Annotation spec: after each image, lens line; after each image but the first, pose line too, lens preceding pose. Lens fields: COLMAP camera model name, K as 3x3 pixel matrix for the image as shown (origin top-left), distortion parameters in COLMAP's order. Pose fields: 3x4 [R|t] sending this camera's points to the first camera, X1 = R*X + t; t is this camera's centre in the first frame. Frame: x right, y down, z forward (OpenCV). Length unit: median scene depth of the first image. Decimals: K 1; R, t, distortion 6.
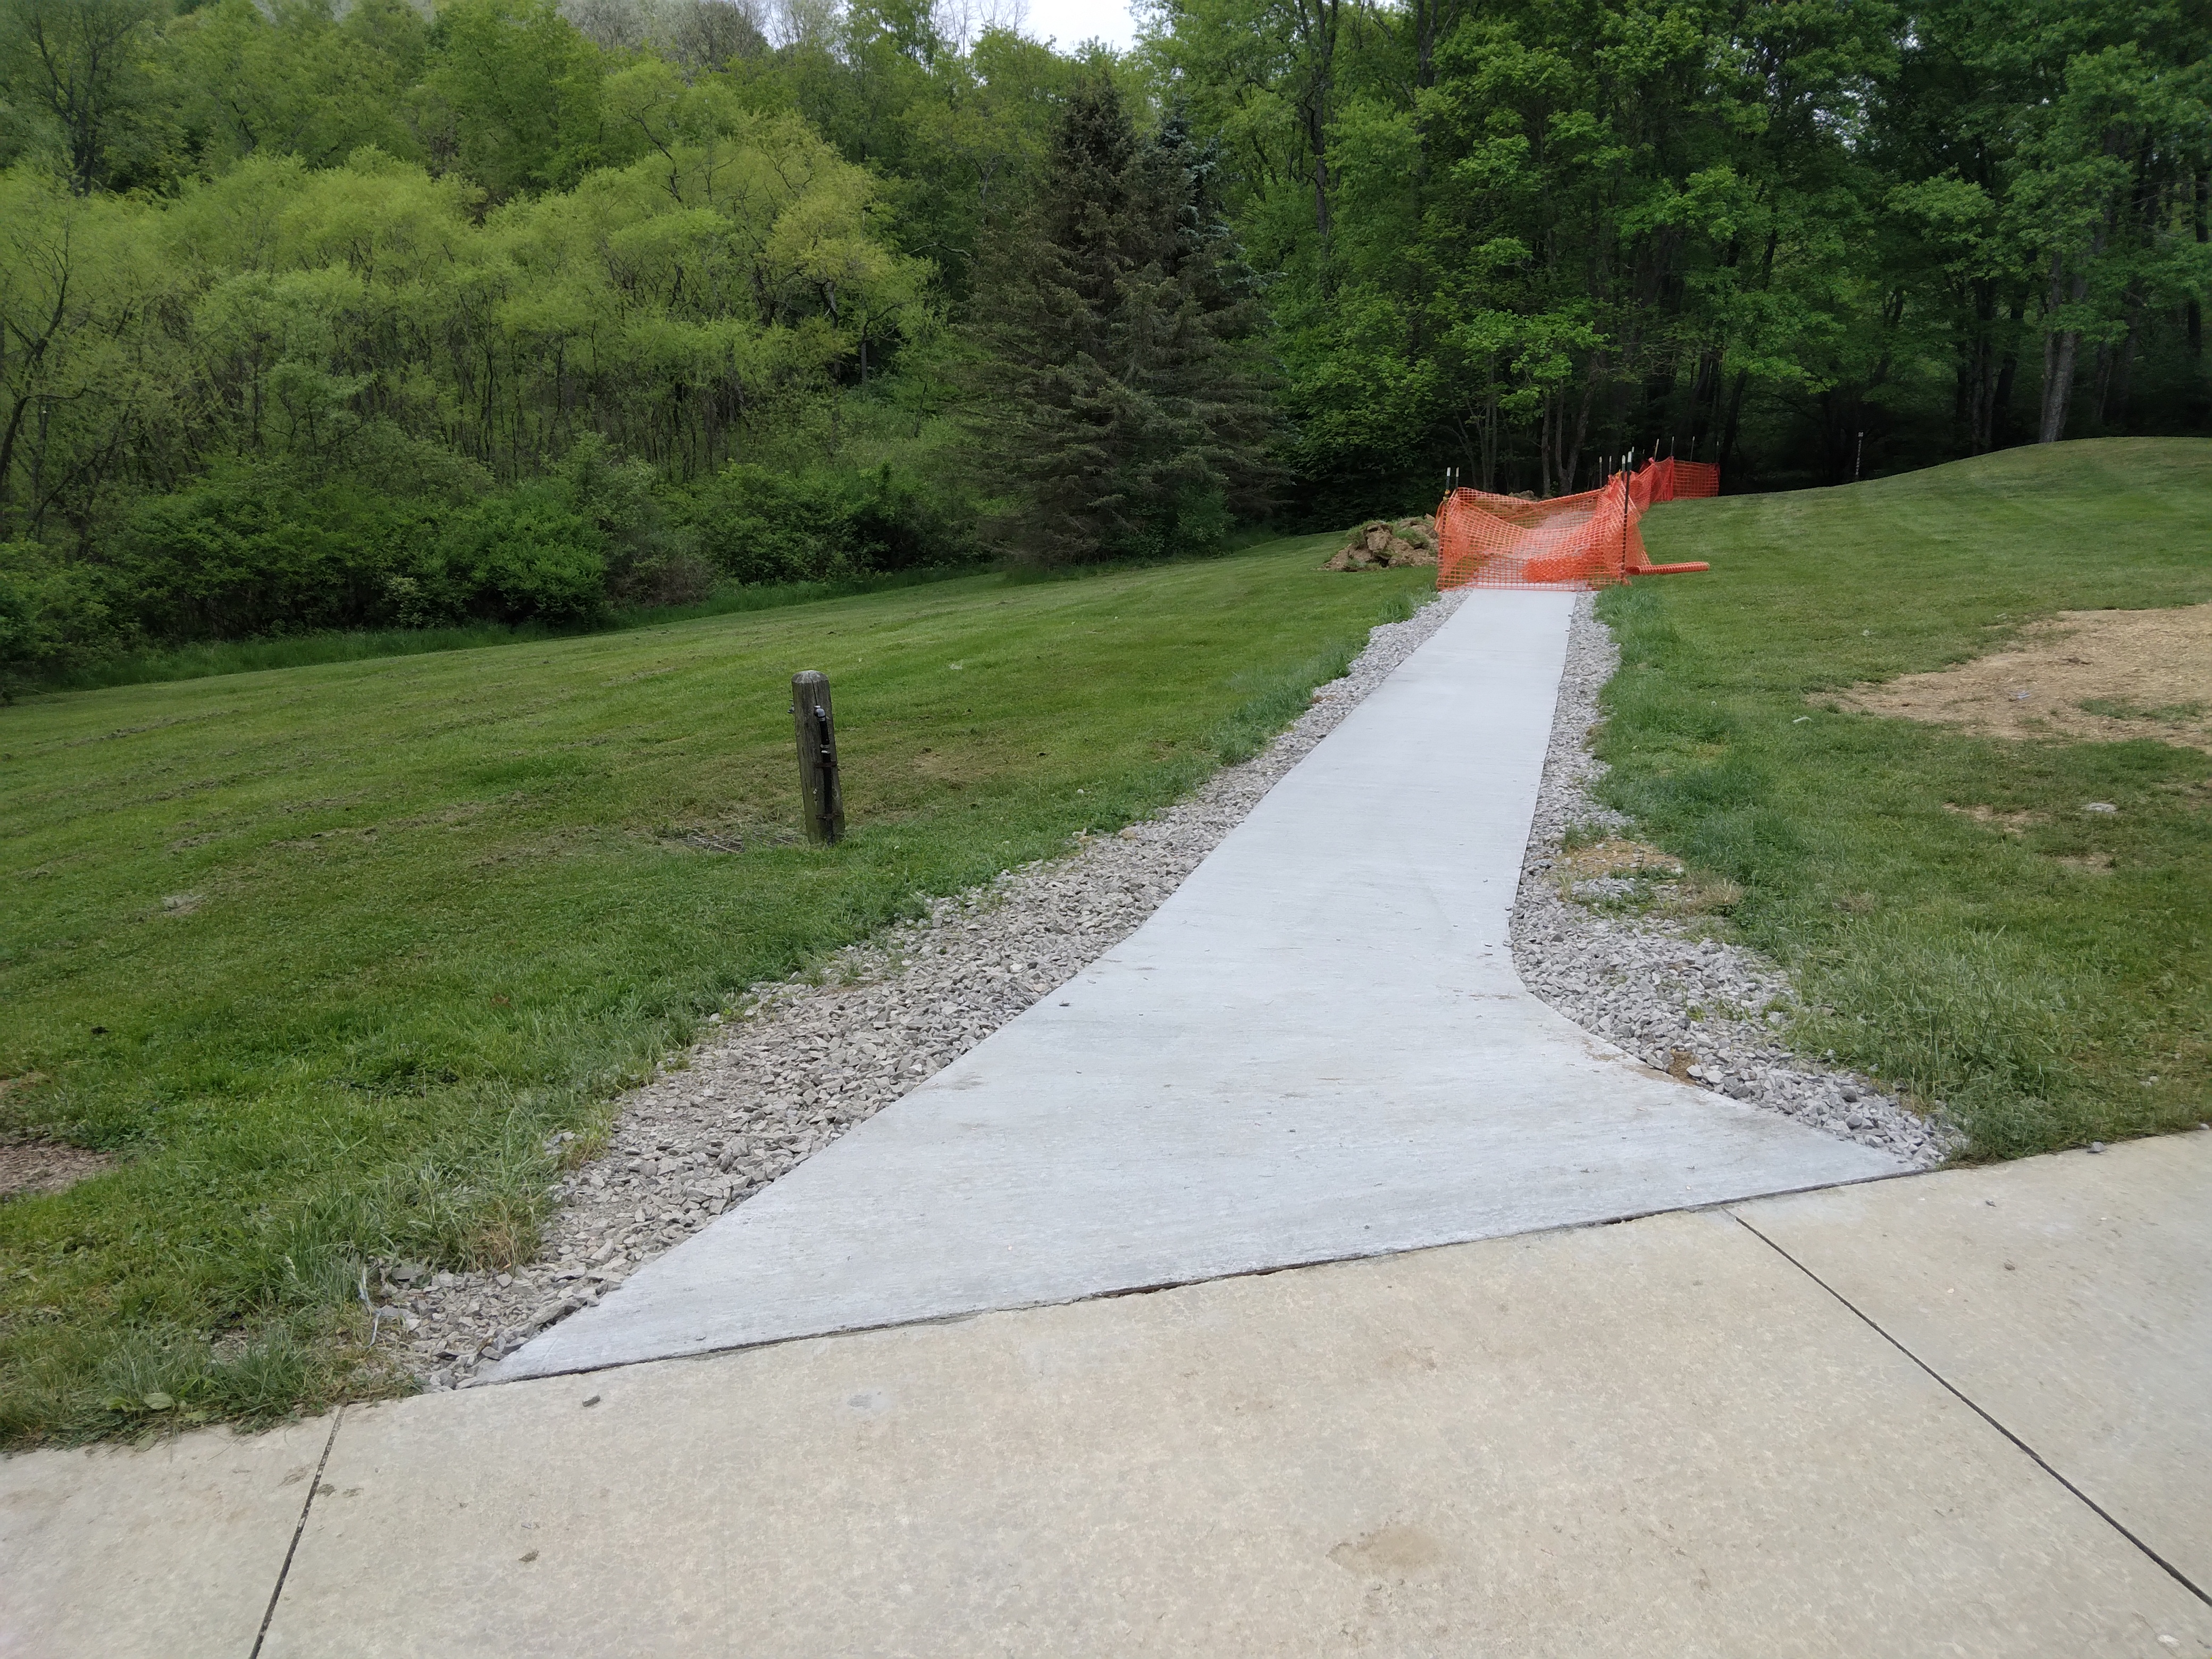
lens RADIAL K [[1638.9, 0, 1107.9], [0, 1638.9, 842.5], [0, 0, 1]] dist [0.030689, -0.056344]
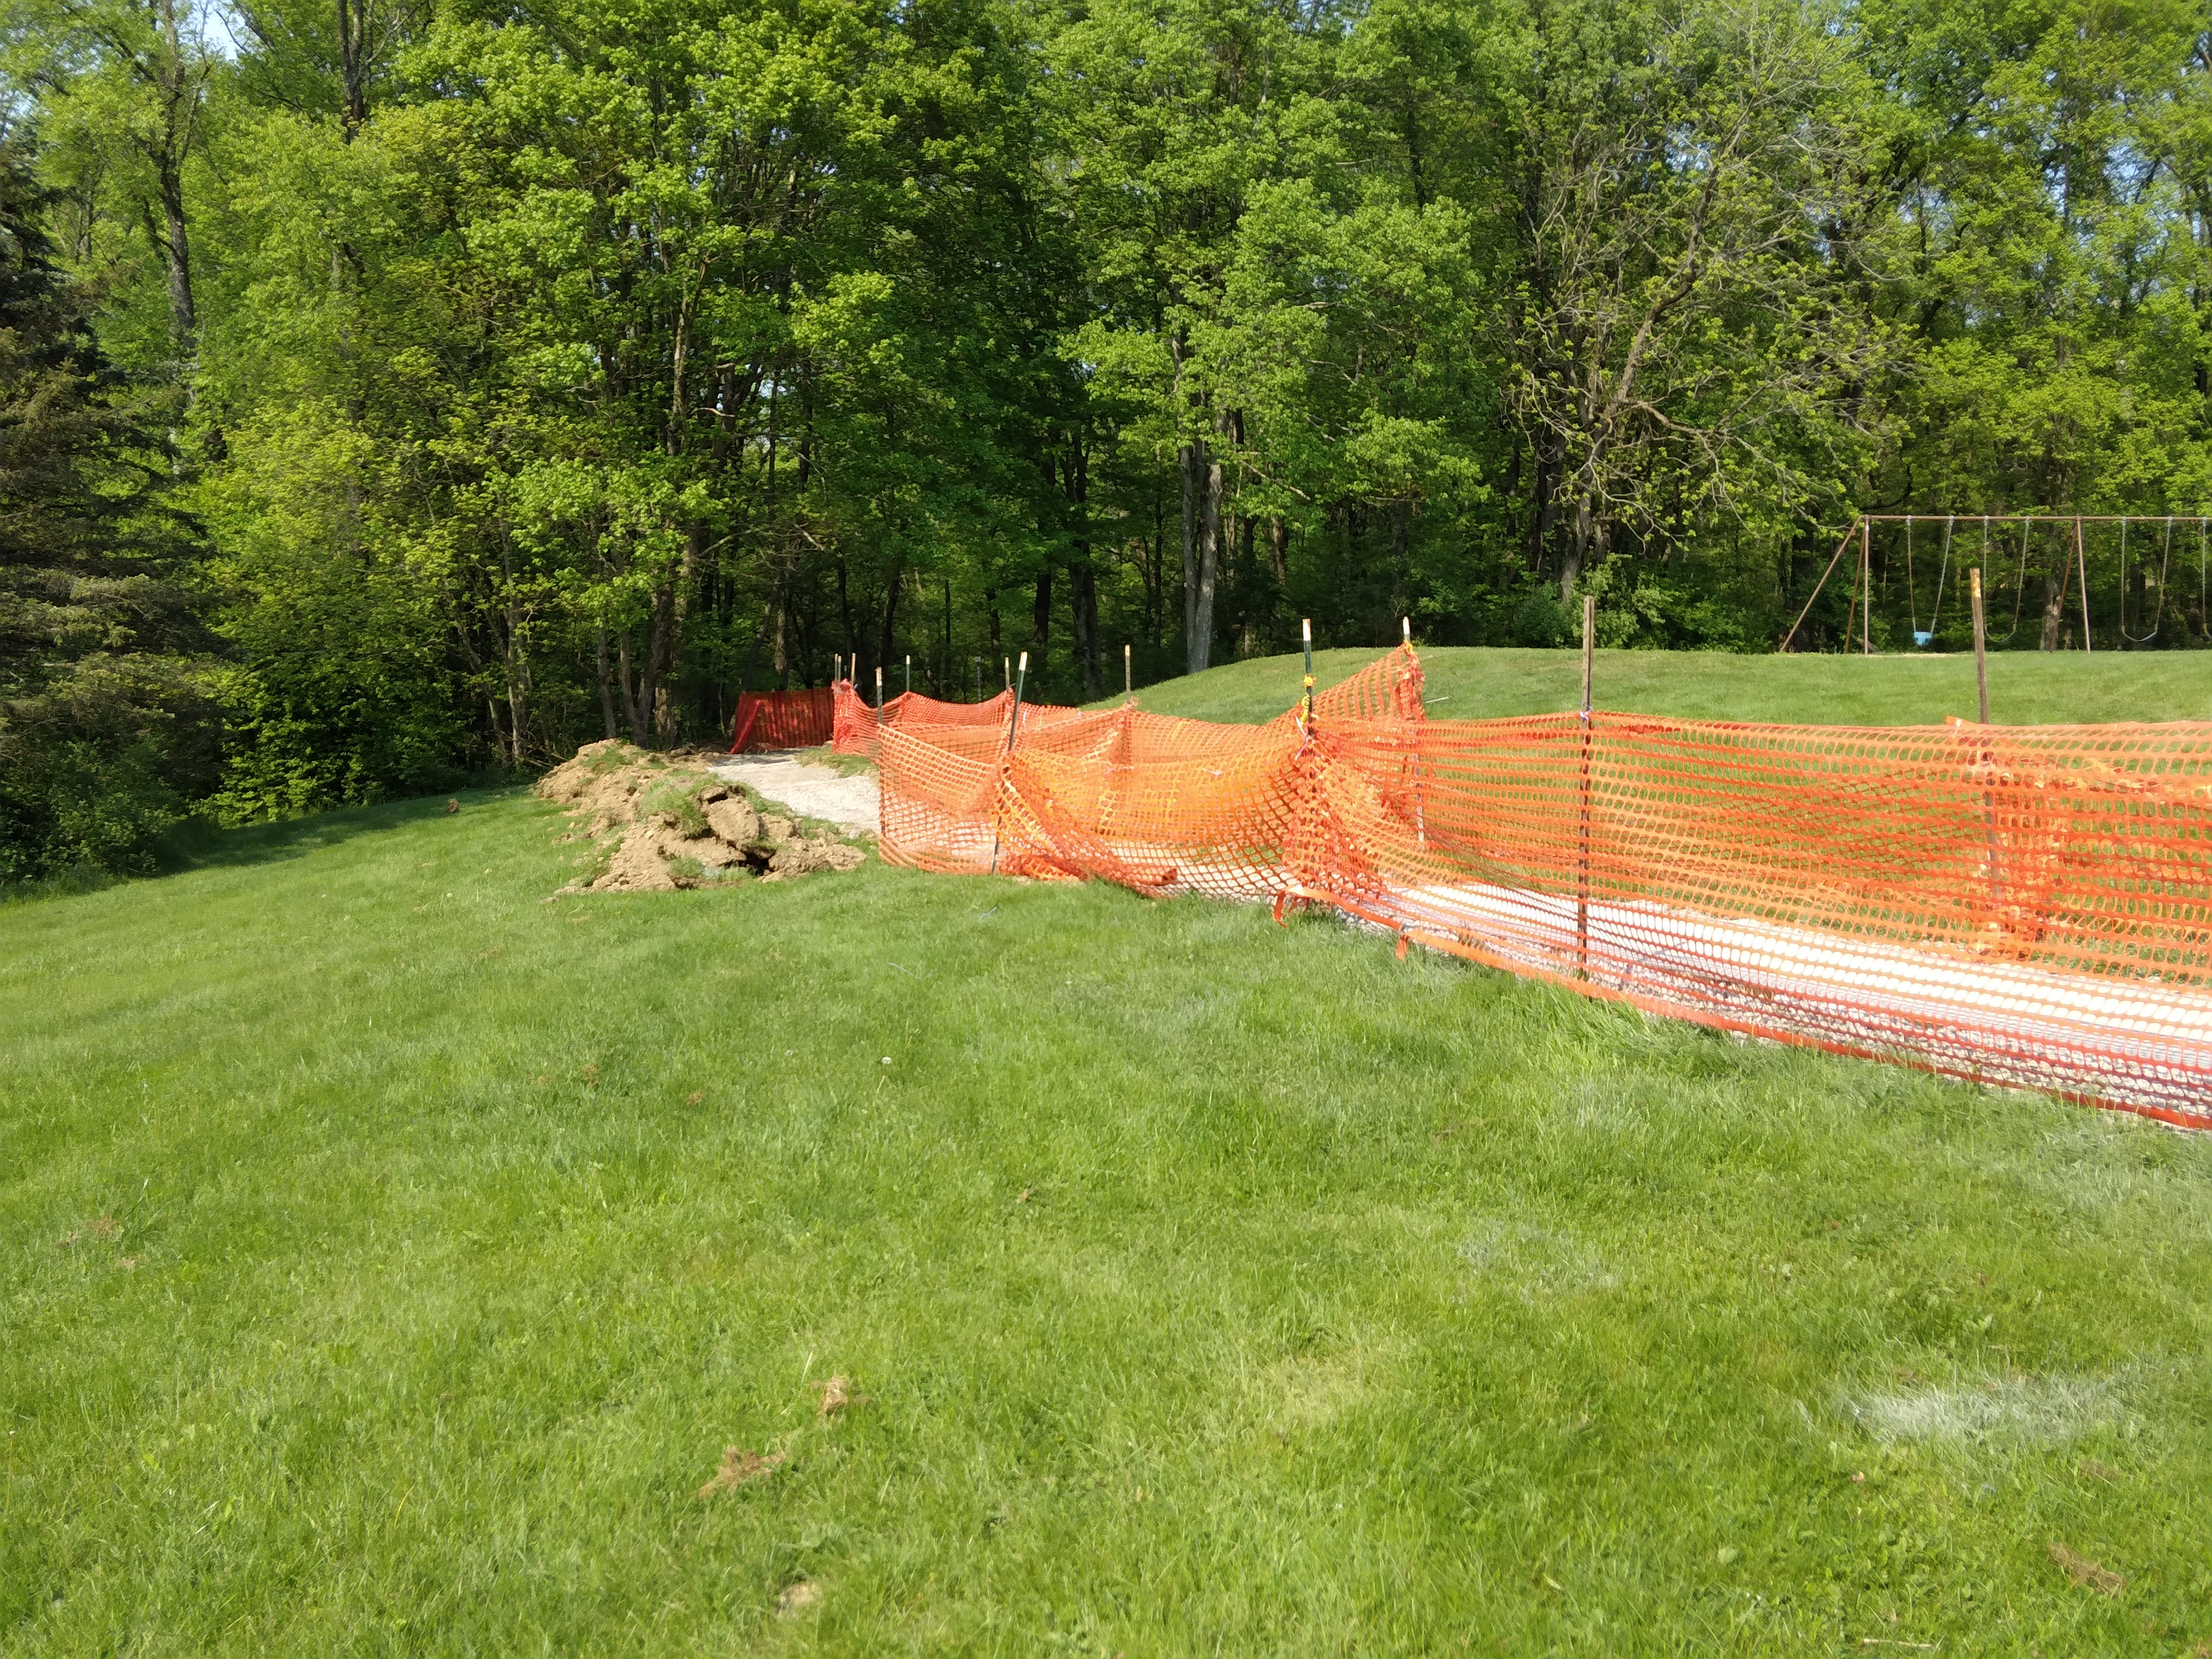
lens RADIAL K [[1920.0, 0, 1126.2], [0, 1920.0, 819.8], [0, 0, 1]] dist [0.008637, 0.004646]
pose [[0.786923, -0.058013, 0.614318, -0.052217], [0.165330, 0.978992, -0.119332, -0.063822], [-0.594490, 0.195470, 0.779983, 0.324808]]
